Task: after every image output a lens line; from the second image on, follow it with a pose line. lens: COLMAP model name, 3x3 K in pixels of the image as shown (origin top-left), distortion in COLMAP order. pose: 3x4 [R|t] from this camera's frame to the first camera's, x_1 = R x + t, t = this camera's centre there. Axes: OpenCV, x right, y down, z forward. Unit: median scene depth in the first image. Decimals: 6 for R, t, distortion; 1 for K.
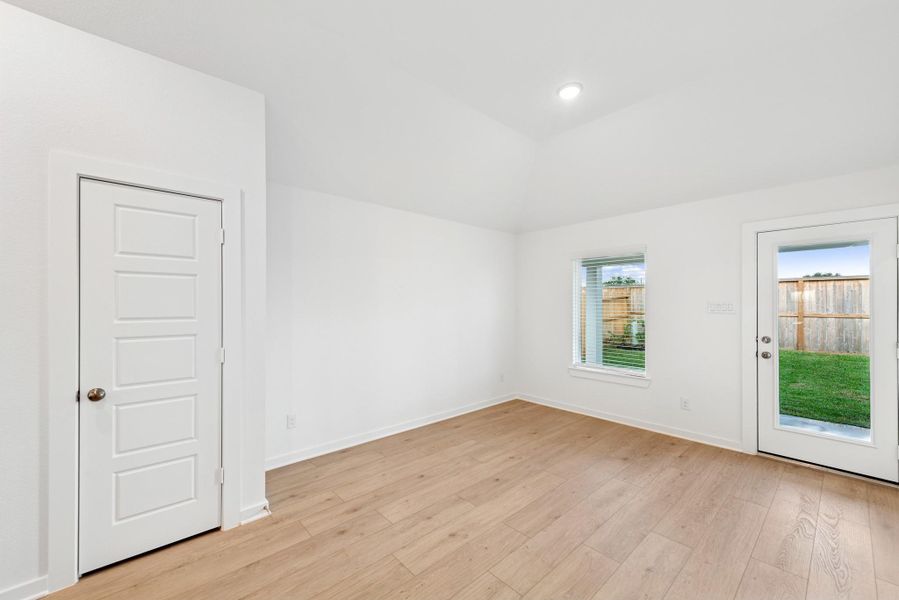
lens RADIAL K [[361.2, 0, 453.2], [0, 361.2, 304.3], [0, 0, 1]] dist [0.003431, -0.000353]
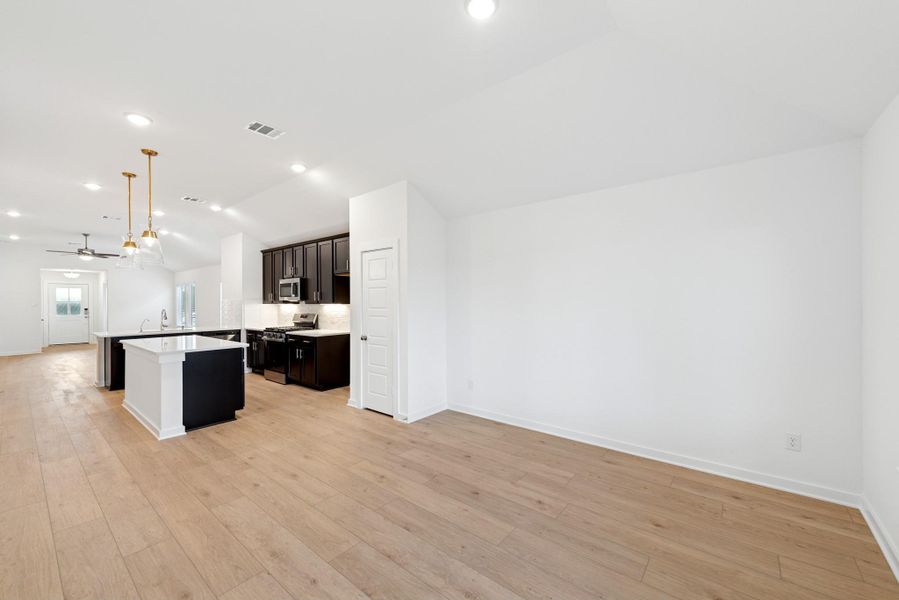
lens RADIAL K [[361.2, 0, 453.0], [0, 361.2, 299.8], [0, 0, 1]] dist [0.003431, -0.000353]
pose [[0.132432, -0.003544, -0.991186, 0.929645], [0.010734, 0.999940, -0.002142, -0.001016], [0.991134, -0.010355, 0.132462, 0.753662]]
